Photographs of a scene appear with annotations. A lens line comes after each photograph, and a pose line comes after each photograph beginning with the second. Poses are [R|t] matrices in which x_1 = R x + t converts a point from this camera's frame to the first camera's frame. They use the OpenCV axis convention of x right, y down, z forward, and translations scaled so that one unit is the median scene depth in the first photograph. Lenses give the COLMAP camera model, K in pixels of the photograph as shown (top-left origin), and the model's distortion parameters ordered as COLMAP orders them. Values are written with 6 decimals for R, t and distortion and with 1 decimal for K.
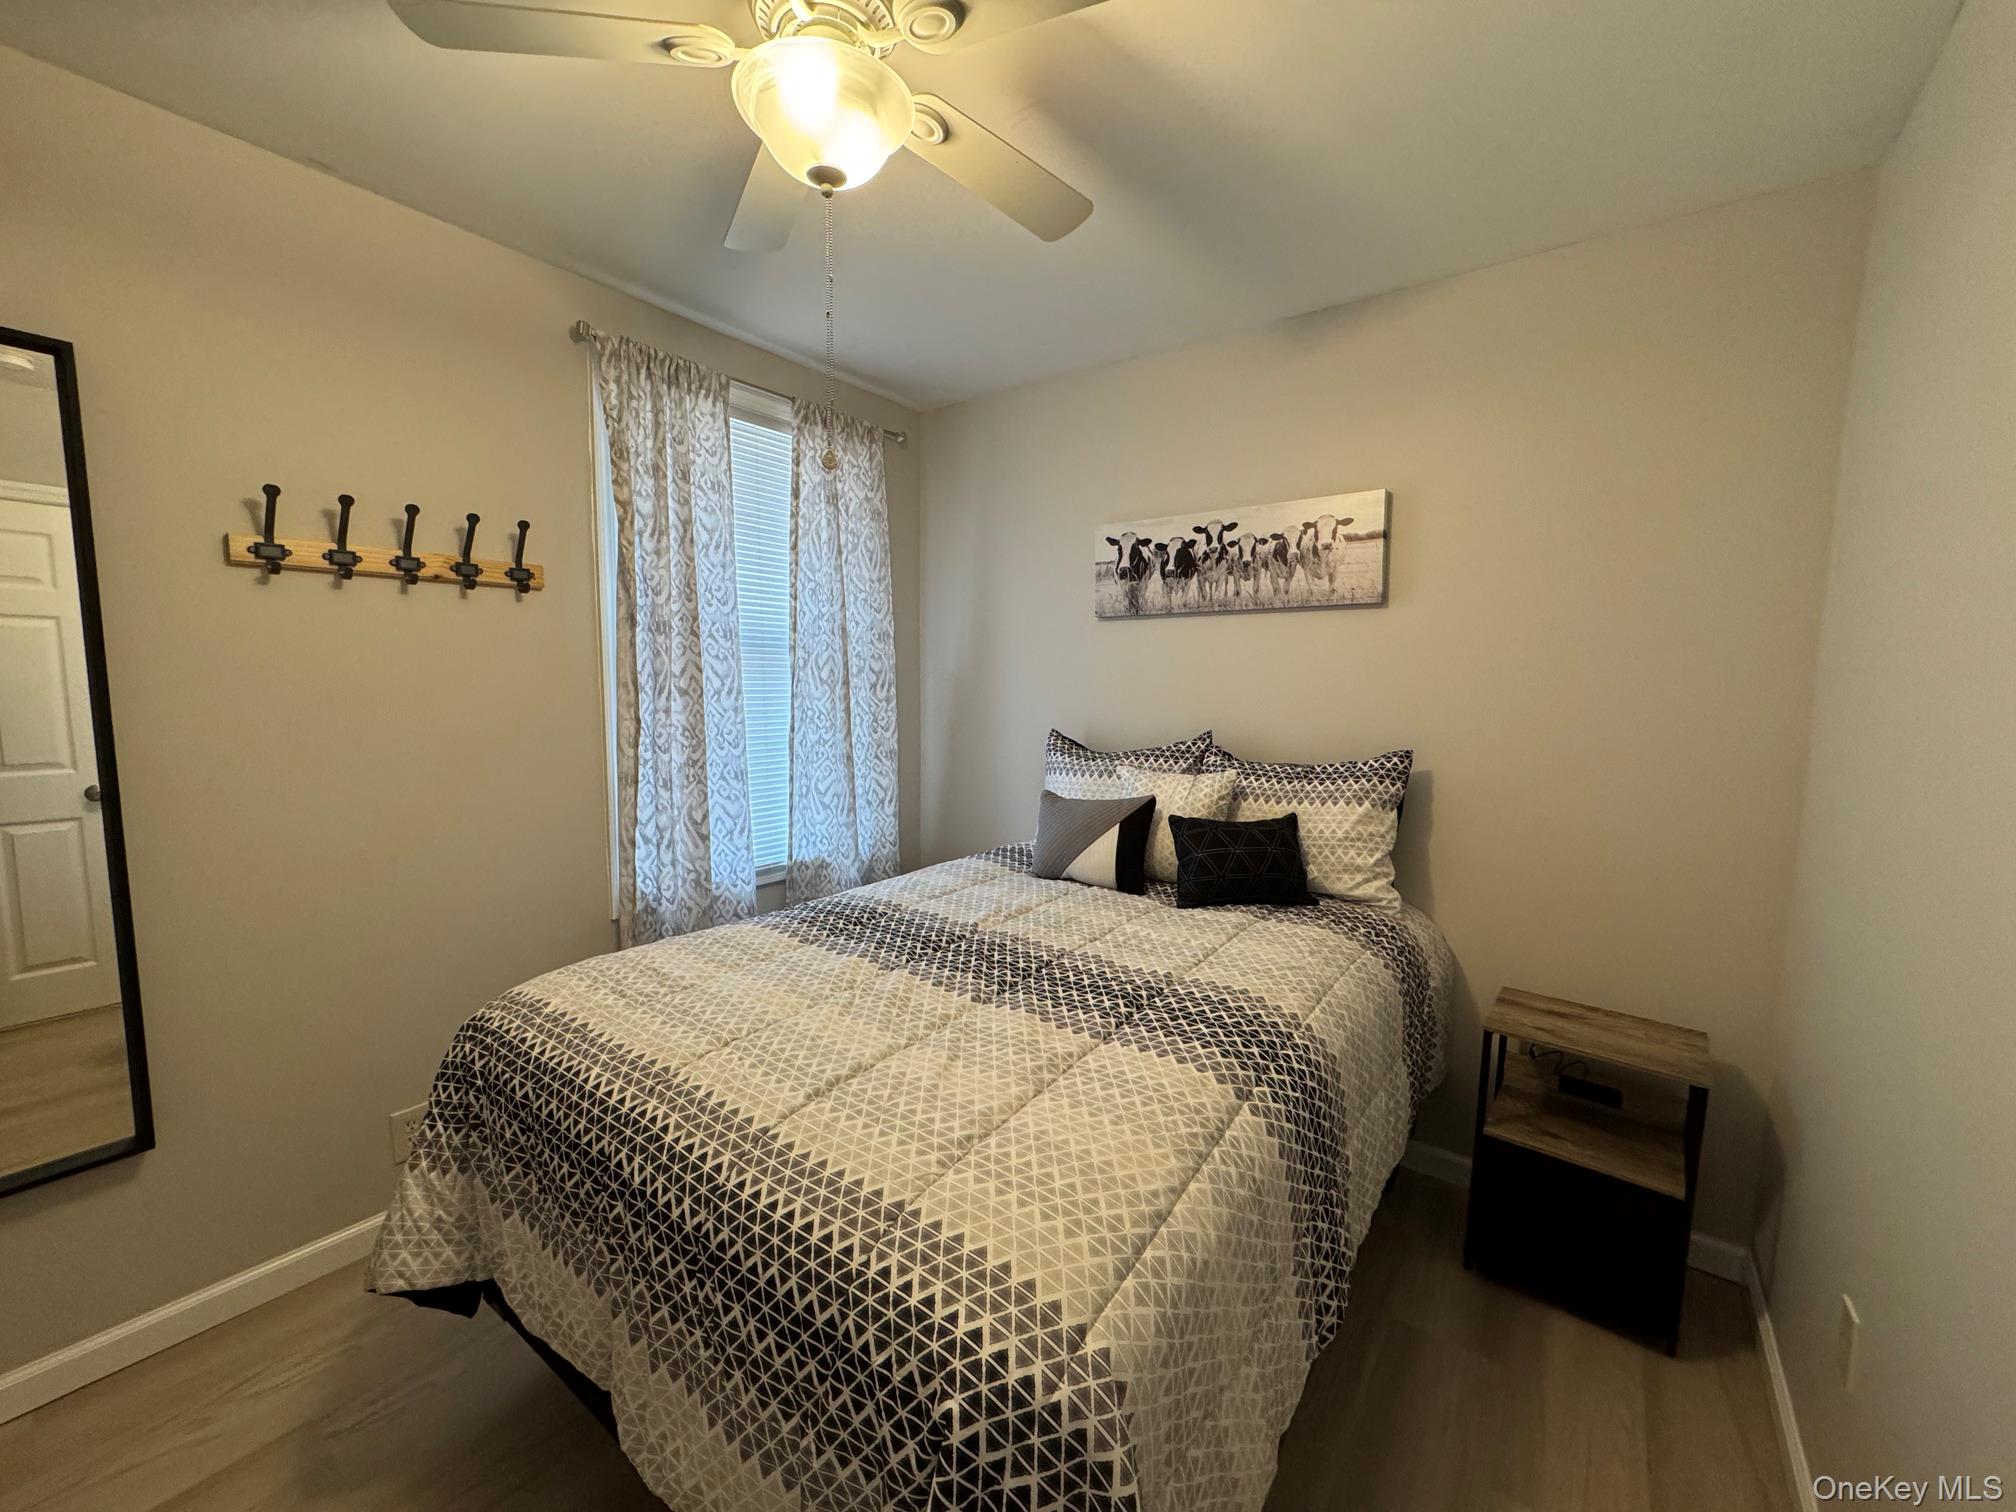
lens RADIAL K [[803.6, 0, 1008.0], [0, 803.6, 756.0], [0, 0, 1]] dist [-0.002558, 0.000028]
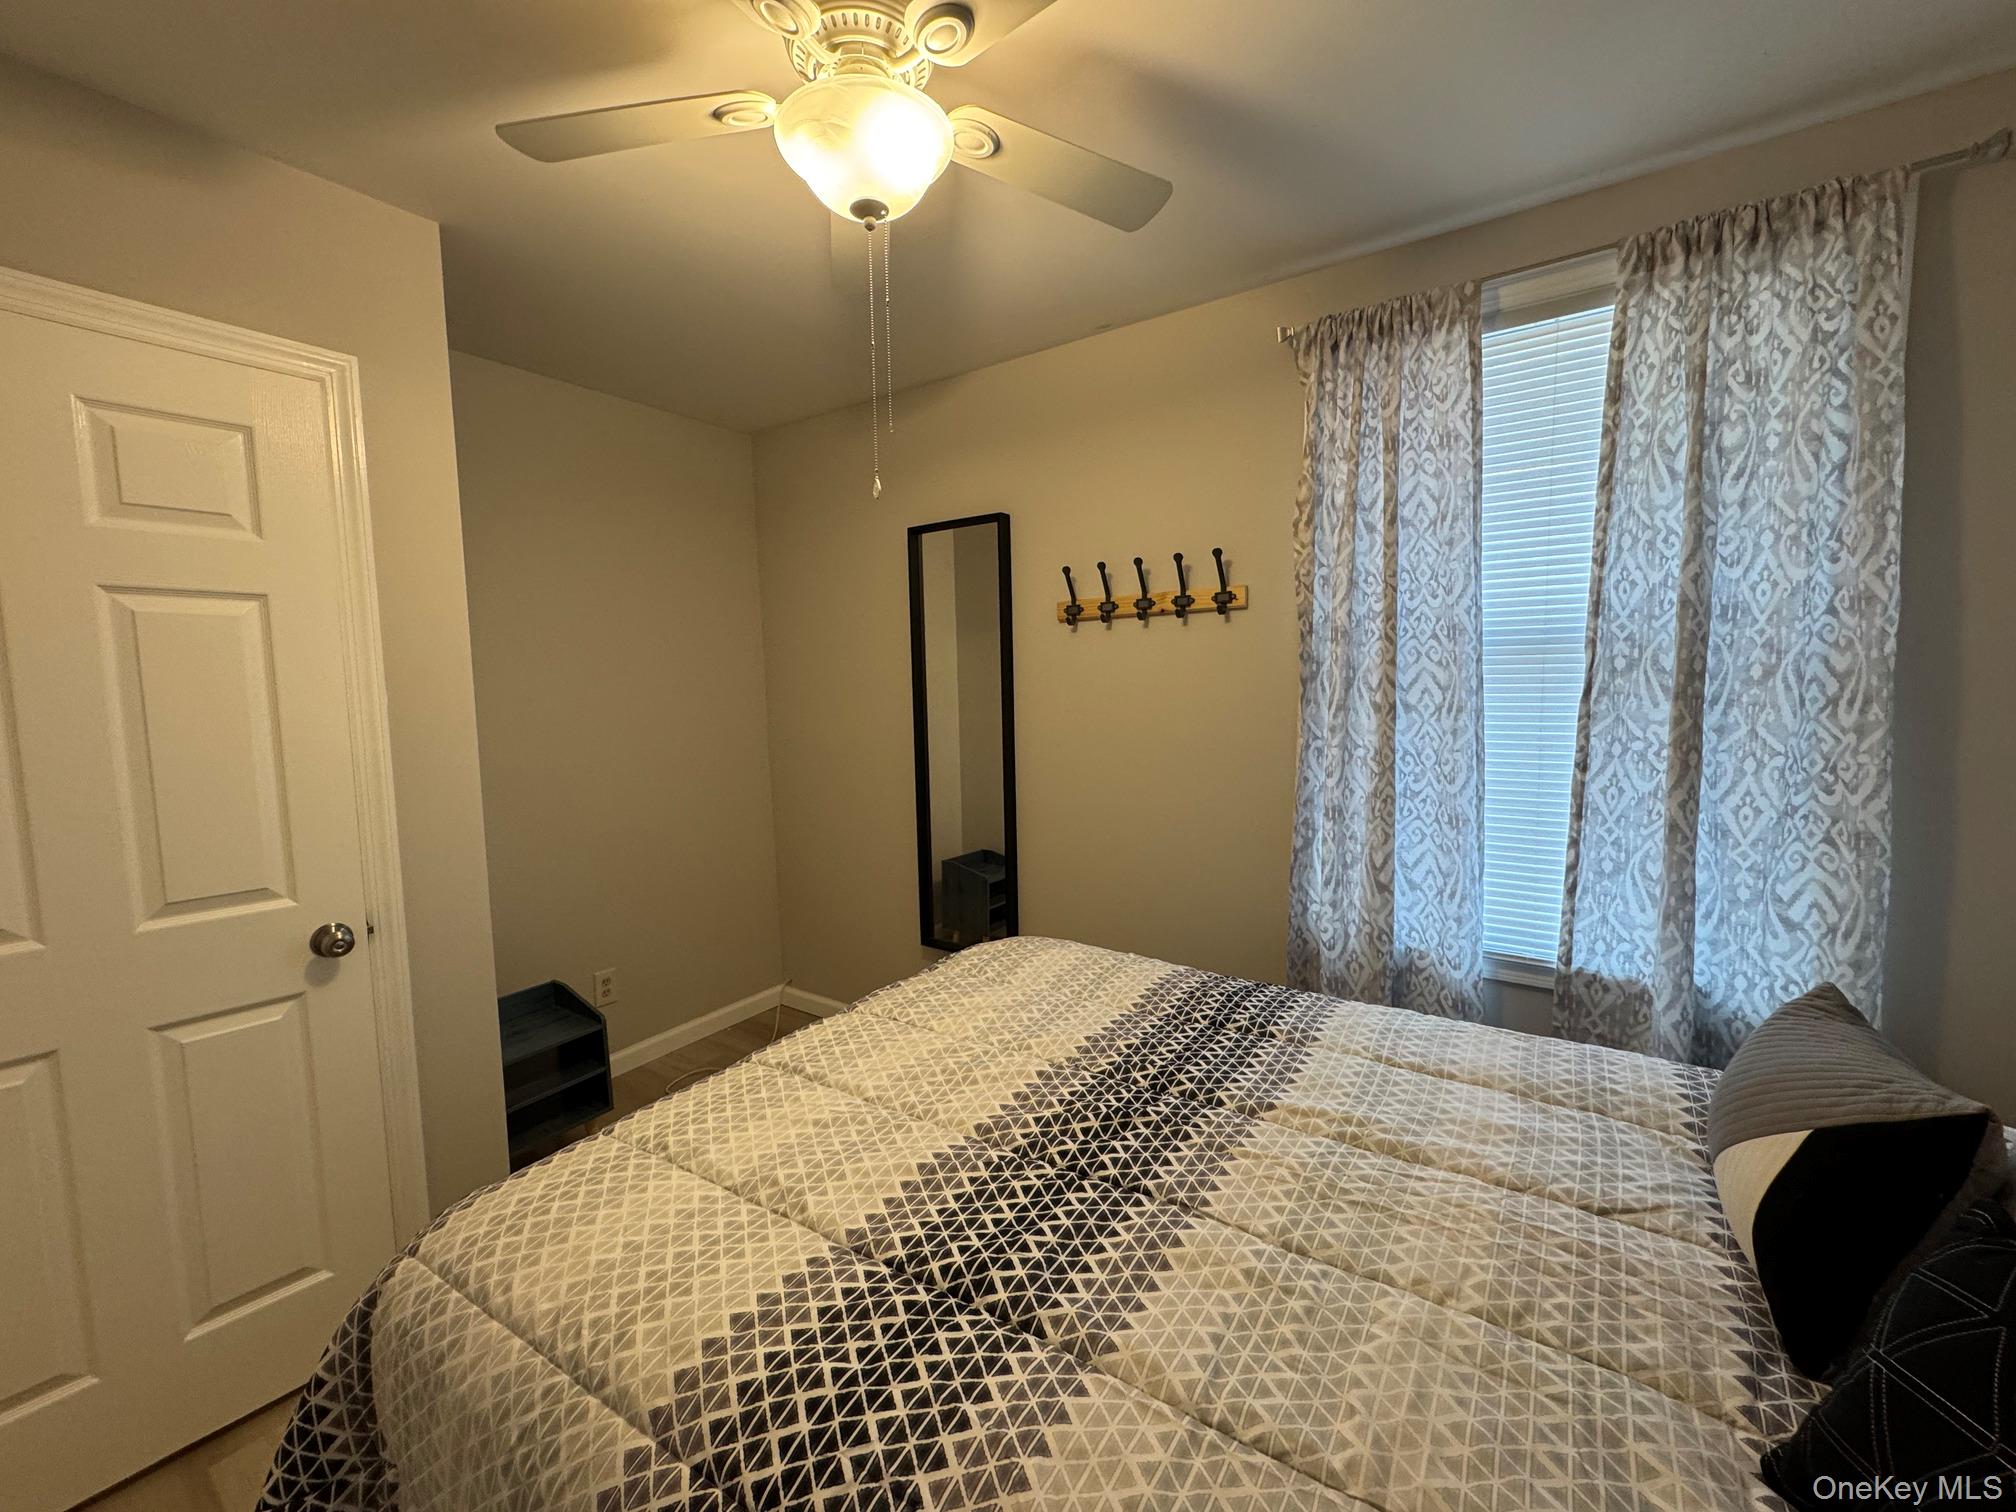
lens RADIAL K [[803.6, 0, 1008.0], [0, 803.6, 756.0], [0, 0, 1]] dist [-0.002558, 0.000028]
pose [[0.023833, 0.082367, -0.996317, 0.440921], [-0.079553, 0.993596, 0.080239, -0.069830], [0.996546, 0.077347, 0.030233, 0.627614]]
